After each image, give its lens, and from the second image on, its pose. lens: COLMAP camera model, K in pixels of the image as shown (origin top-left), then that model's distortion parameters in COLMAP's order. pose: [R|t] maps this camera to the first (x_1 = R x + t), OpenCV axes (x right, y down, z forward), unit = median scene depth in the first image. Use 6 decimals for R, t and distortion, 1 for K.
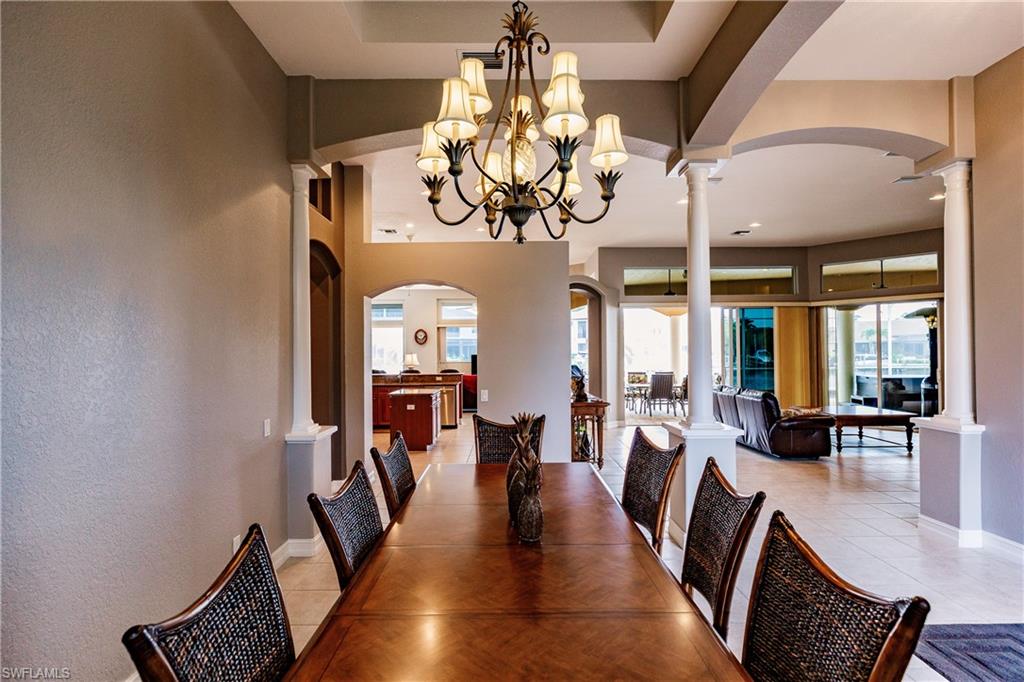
lens RADIAL K [[509.2, 0, 512.0], [0, 509.2, 341.0], [0, 0, 1]] dist [0.001176, 0.000207]
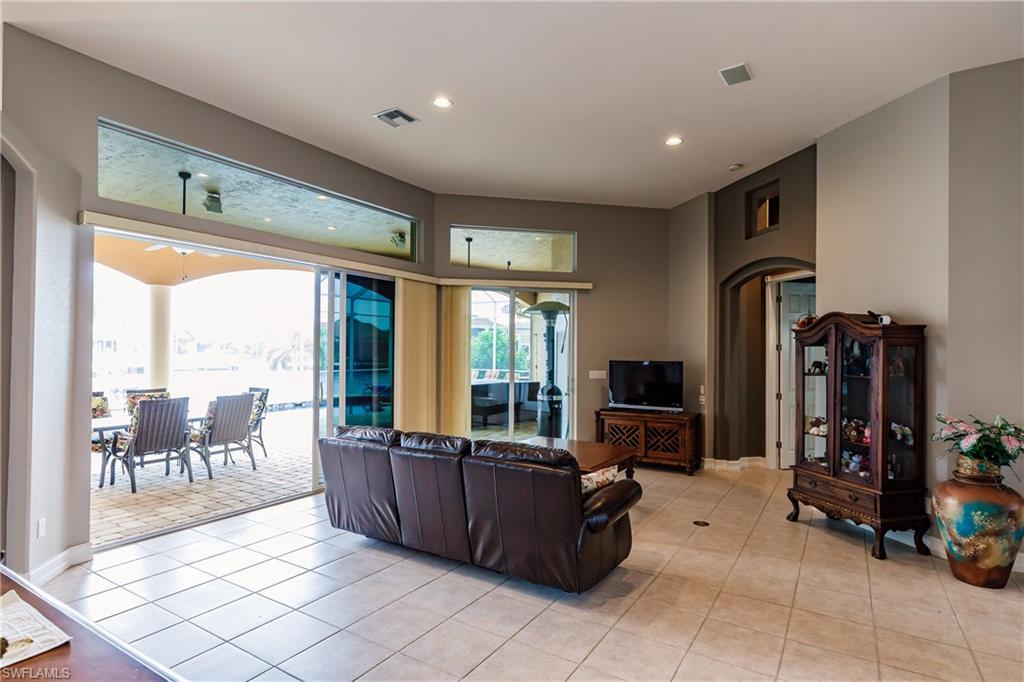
lens RADIAL K [[539.5, 0, 512.0], [0, 539.5, 341.0], [0, 0, 1]] dist [-0.003522, -0.000556]
pose [[0.553654, 0.025425, 0.832359, 0.066138], [-0.029675, 0.999501, -0.010792, 0.009078], [-0.832218, -0.018725, 0.554133, 0.539449]]
